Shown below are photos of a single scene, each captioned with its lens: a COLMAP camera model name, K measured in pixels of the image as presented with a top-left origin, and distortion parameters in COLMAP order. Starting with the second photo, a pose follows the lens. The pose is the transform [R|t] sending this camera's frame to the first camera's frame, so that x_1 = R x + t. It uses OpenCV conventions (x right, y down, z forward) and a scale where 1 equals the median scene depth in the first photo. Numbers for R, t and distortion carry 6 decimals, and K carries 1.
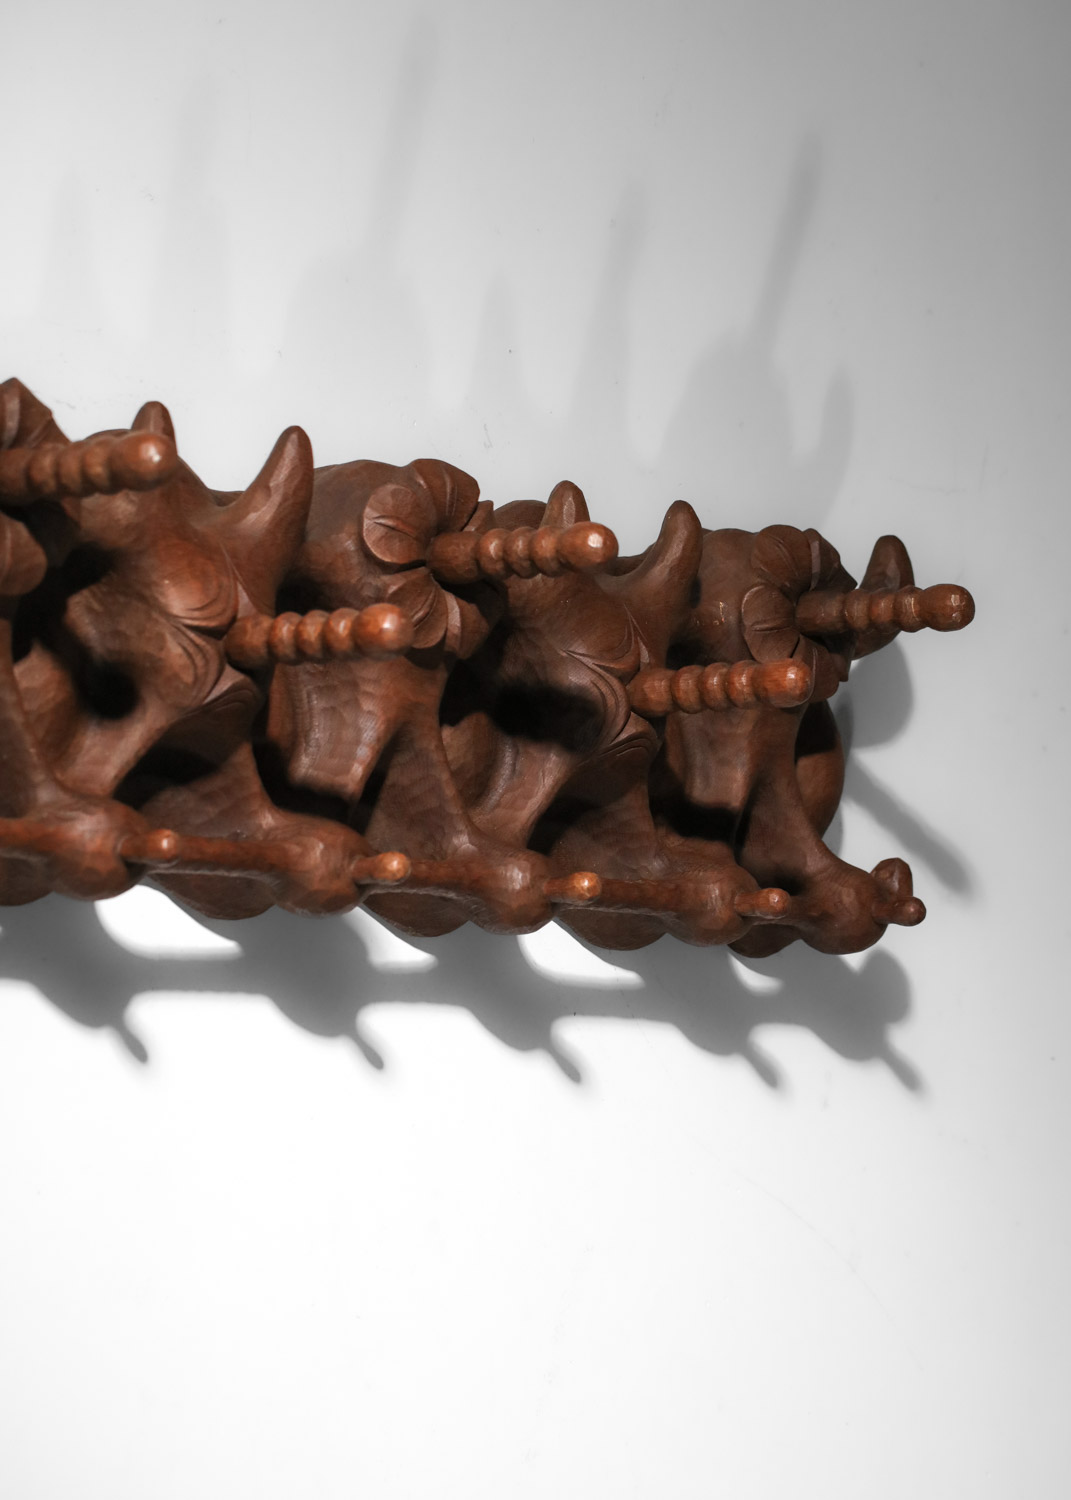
lens RADIAL K [[4884.7, 0, 535.5], [0, 4884.7, 750.0], [0, 0, 1]] dist [-0.157275, -0.021855]
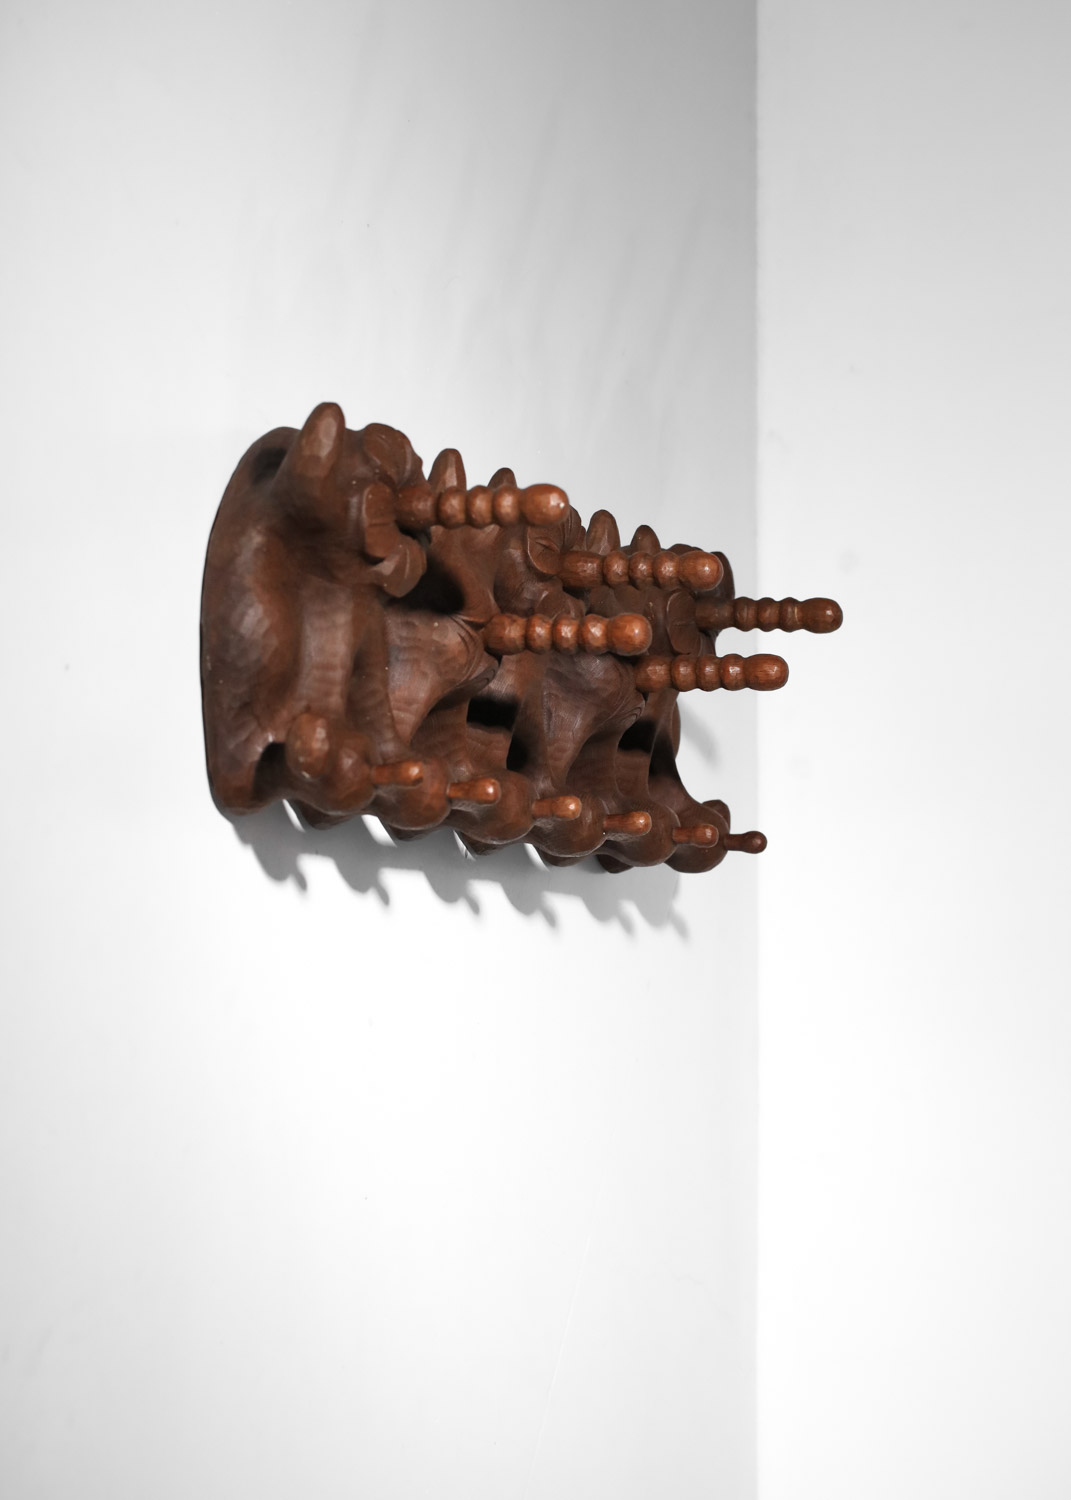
lens RADIAL K [[4664.1, 0, 535.5], [0, 4664.1, 750.0], [0, 0, 1]] dist [-0.133986, 1.320556]
pose [[0.937719, 0.034976, 0.345630, -0.461070], [-0.044377, 0.998828, 0.019319, -0.015019], [-0.344549, -0.033454, 0.938172, -0.174626]]
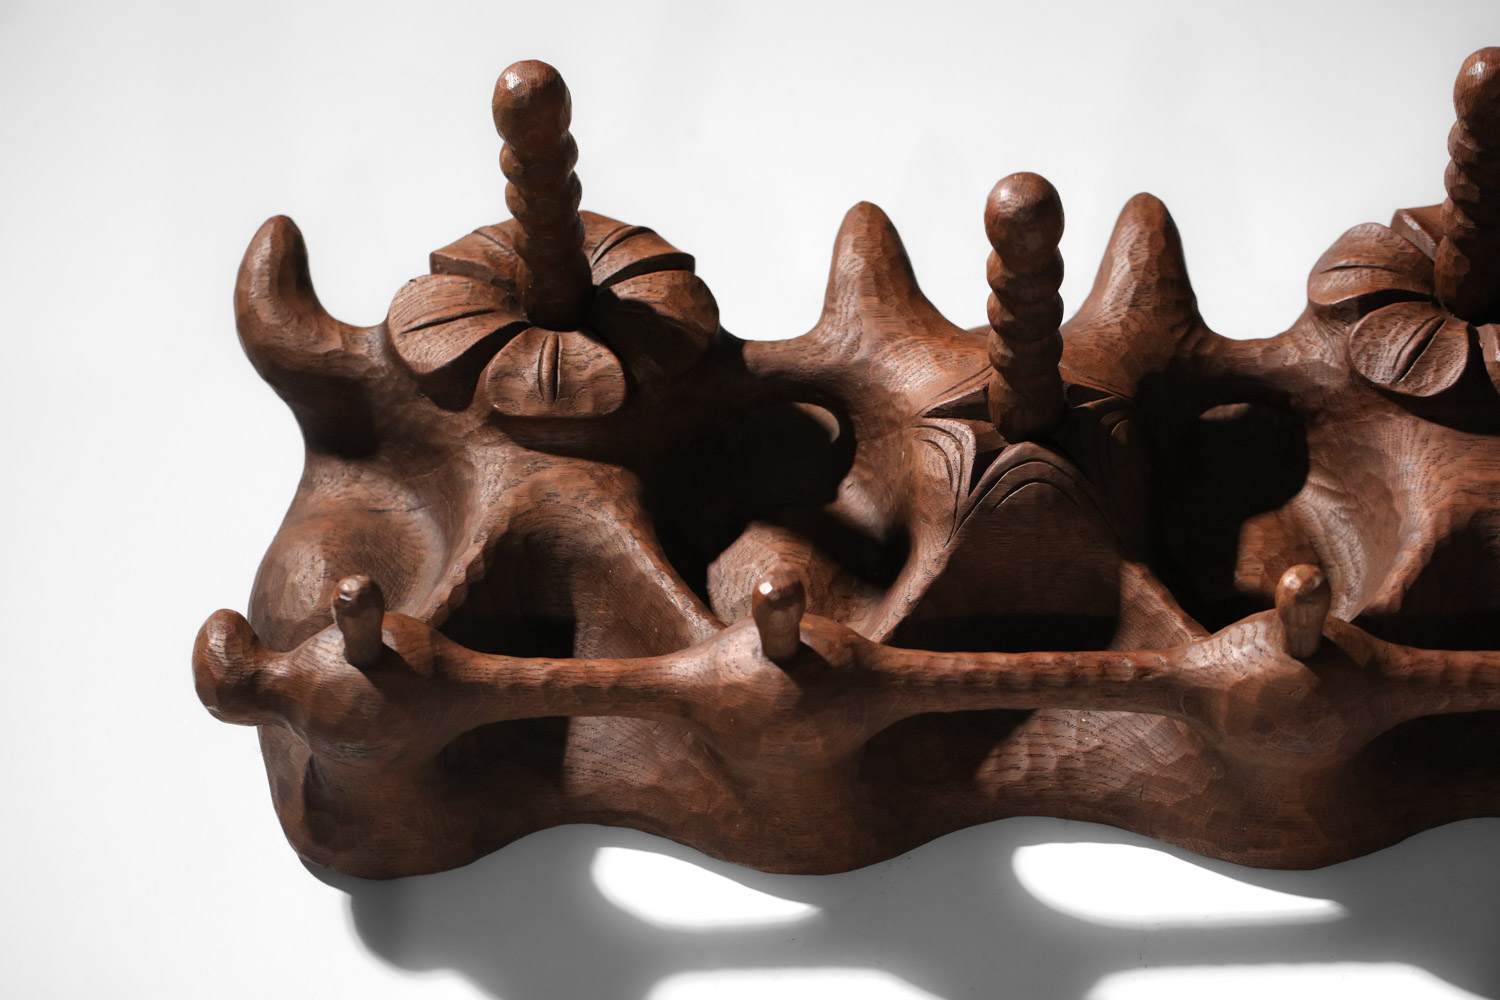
lens RADIAL K [[4431.7, 0, 749.0], [0, 4431.7, 475.0], [0, 0, 1]] dist [-0.016490, 2.336725]
pose [[0.608271, -0.542489, -0.579406, 0.264993], [0.074411, 0.765739, -0.638832, 0.368571], [0.790234, 0.345469, 0.506145, 0.624962]]
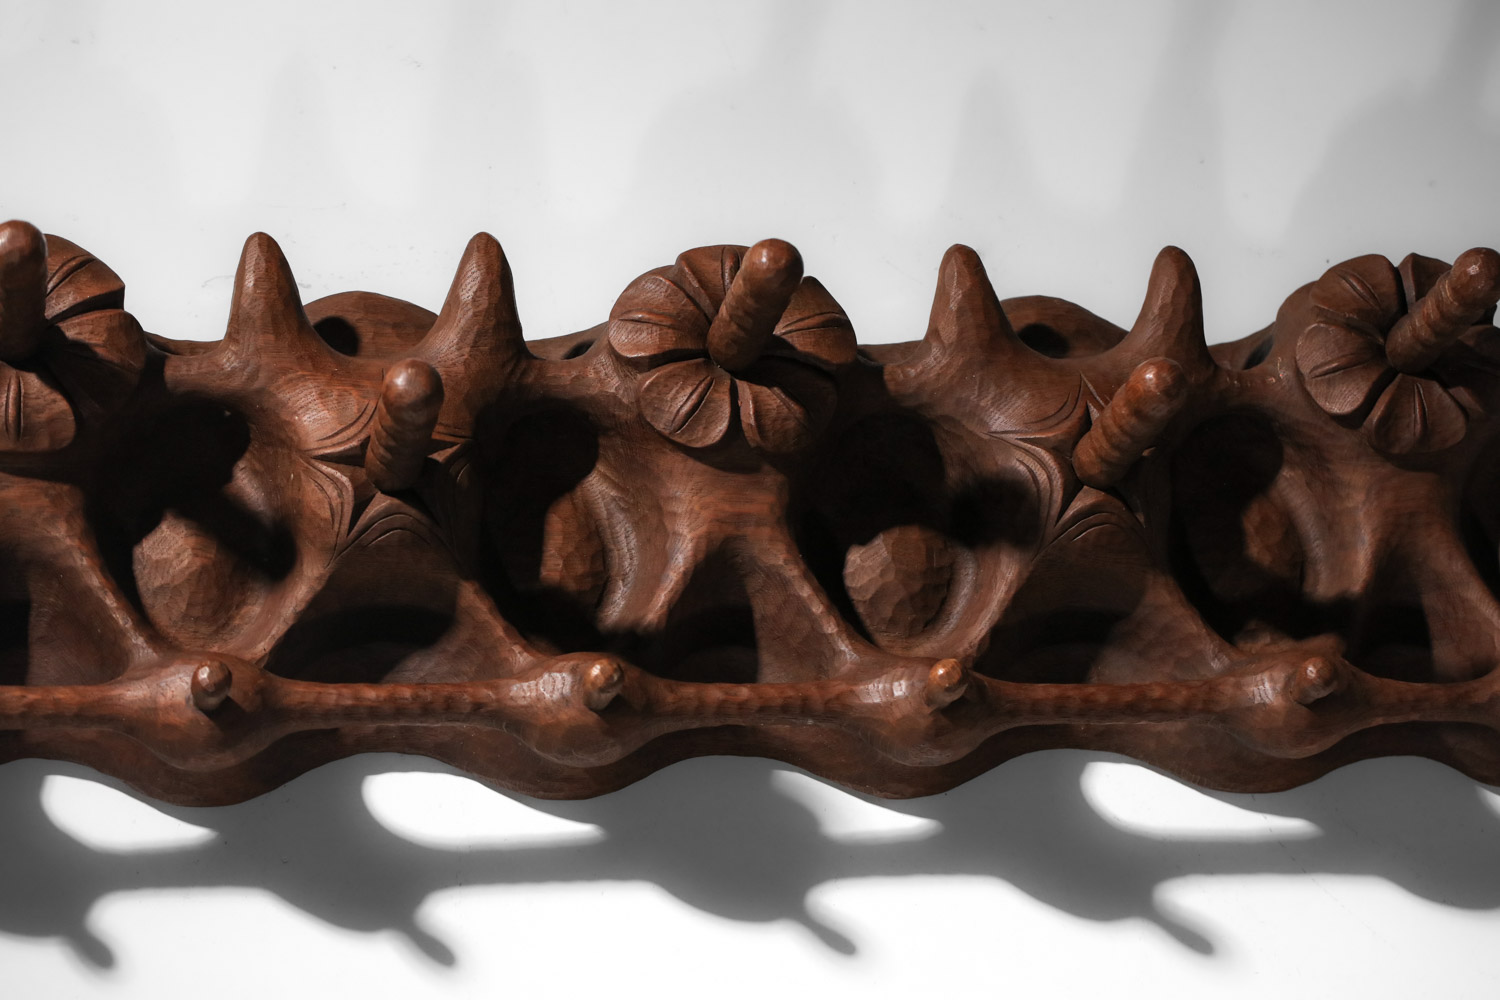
lens RADIAL K [[4431.7, 0, 749.0], [0, 4431.7, 475.0], [0, 0, 1]] dist [-0.016490, 2.336725]
pose [[0.766304, -0.264081, -0.585696, 0.445759], [0.129926, 0.956481, -0.261272, 0.192099], [0.629204, 0.124116, 0.767266, 0.400203]]
